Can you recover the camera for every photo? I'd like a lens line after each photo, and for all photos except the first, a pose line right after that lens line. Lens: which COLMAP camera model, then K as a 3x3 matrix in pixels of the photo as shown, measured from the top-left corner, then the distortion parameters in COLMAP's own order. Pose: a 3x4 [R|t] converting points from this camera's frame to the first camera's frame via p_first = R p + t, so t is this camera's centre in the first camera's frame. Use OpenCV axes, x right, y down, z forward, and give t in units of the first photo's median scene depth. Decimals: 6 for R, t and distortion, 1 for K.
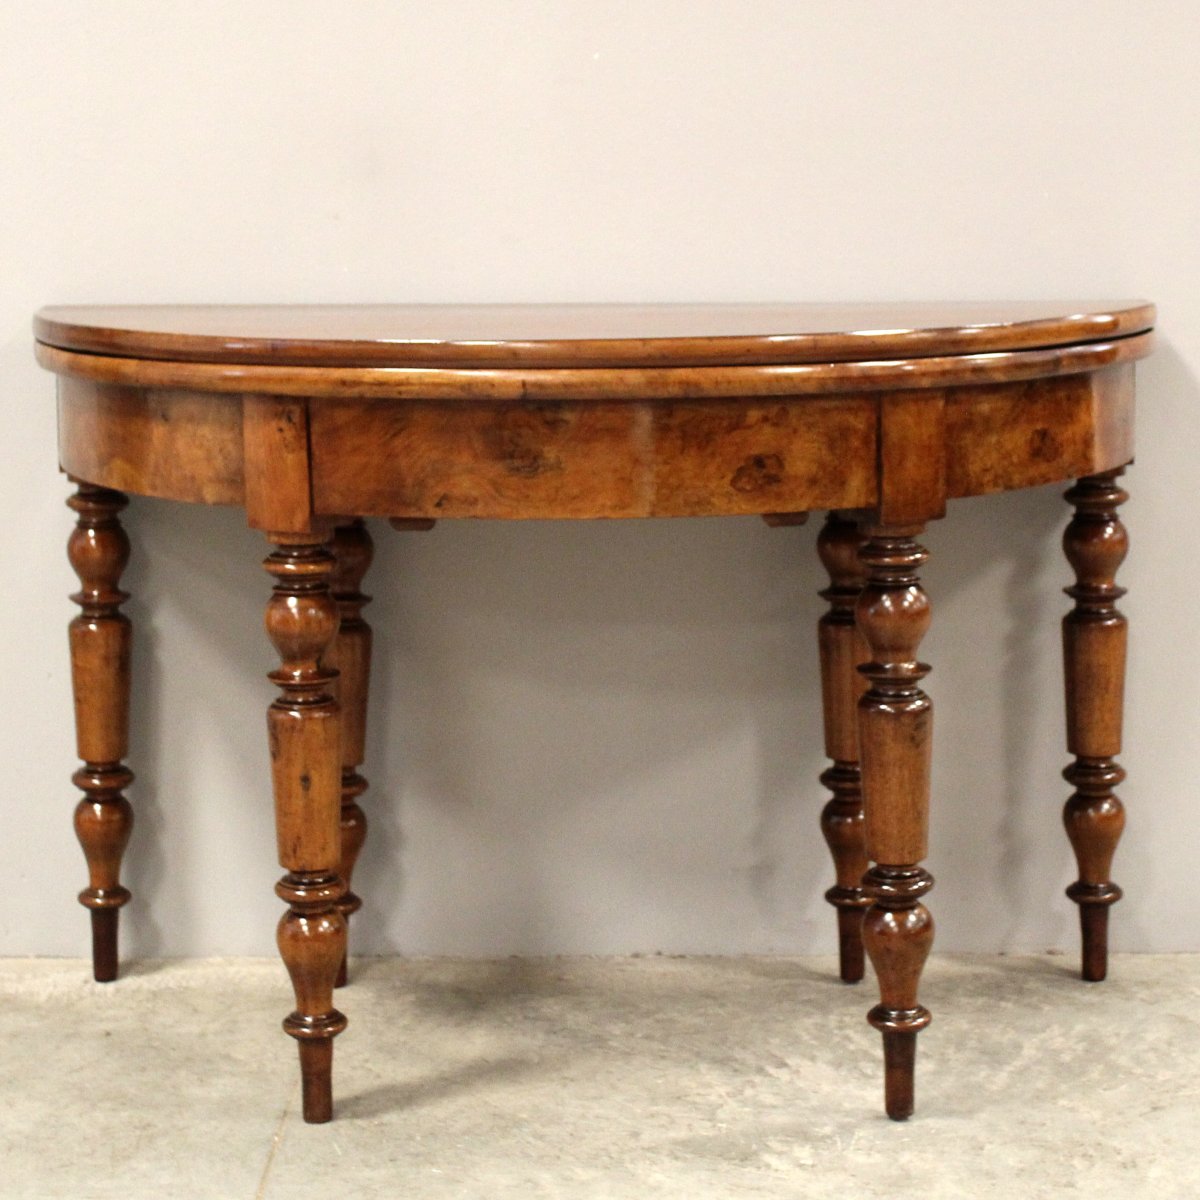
lens RADIAL K [[2589.9, 0, 647.3], [0, 2589.9, 530.2], [0, 0, 1]] dist [-0.061520, 0.230164]
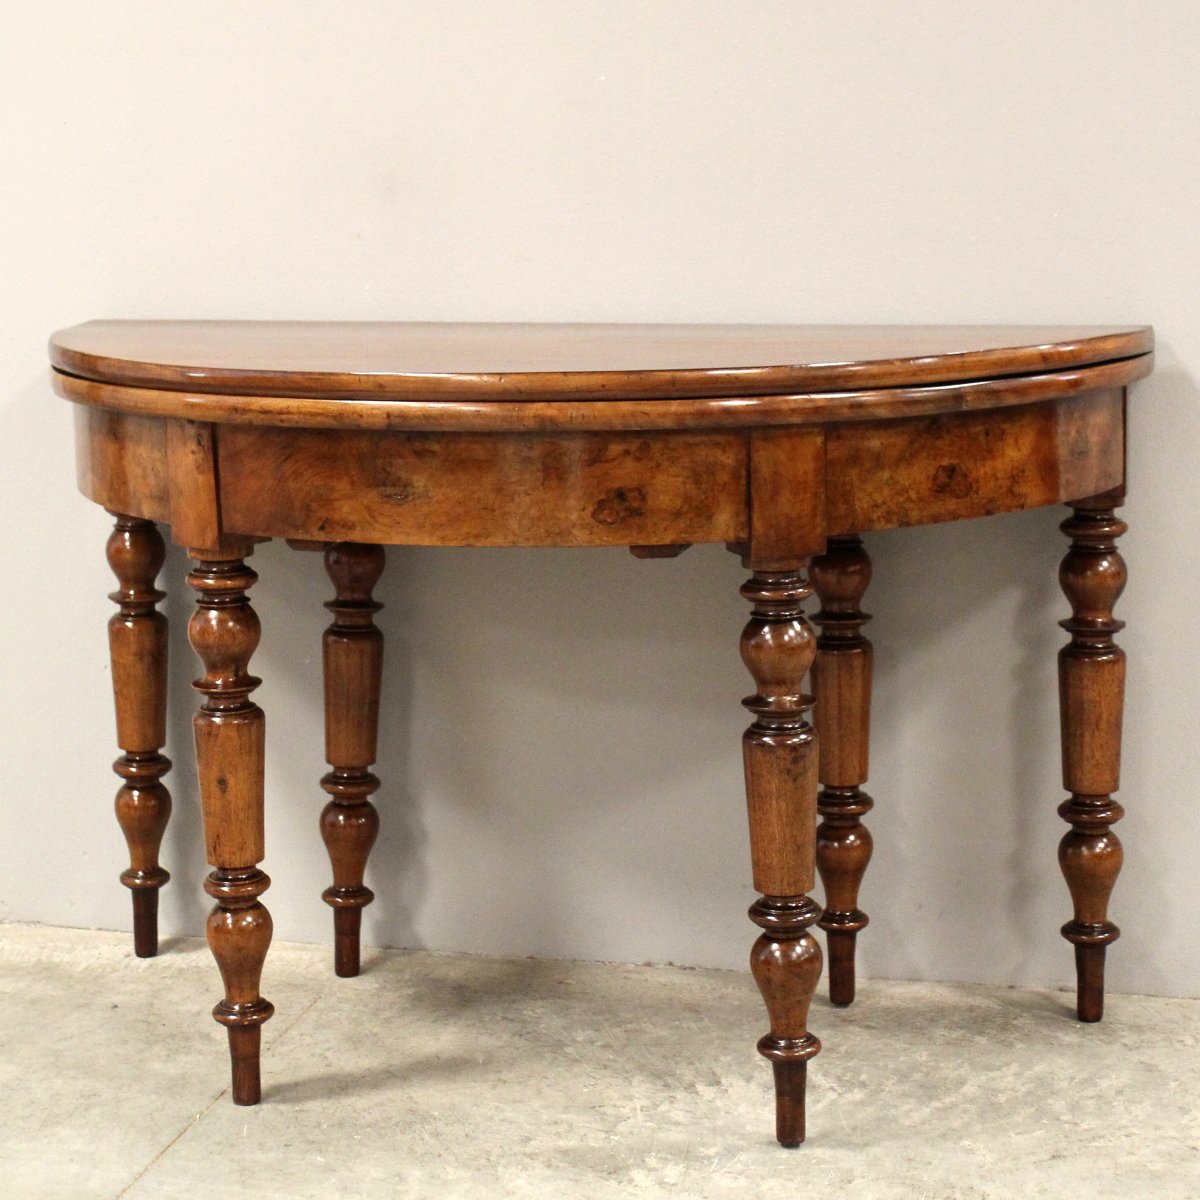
lens RADIAL K [[2655.2, 0, 600.0], [0, 2655.2, 600.0], [0, 0, 1]] dist [-0.028924, 0.121117]
pose [[0.972551, 0.034321, -0.230145, 0.260675], [-0.025222, 0.998784, 0.042363, -0.027445], [0.231319, -0.035396, 0.972234, -0.017209]]
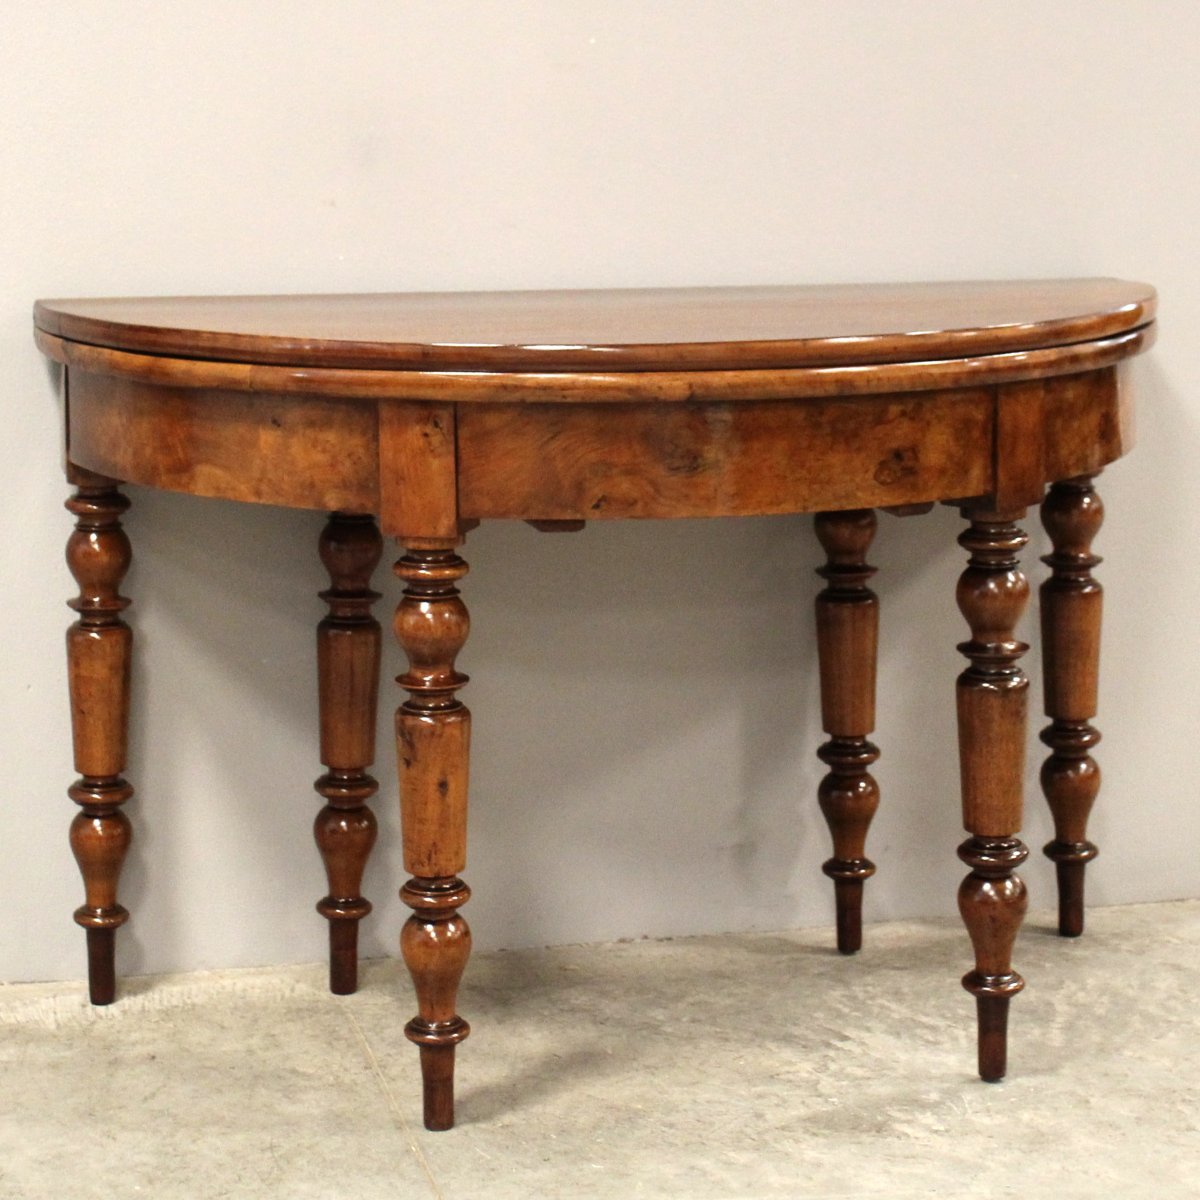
lens RADIAL K [[2815.5, 0, 599.4], [0, 2815.5, 453.3], [0, 0, 1]] dist [-0.080187, 0.309931]
pose [[0.975232, -0.027375, 0.219483, -0.301239], [0.028102, 0.999605, -0.000194, -0.028454], [-0.219391, 0.006357, 0.975616, -0.066451]]
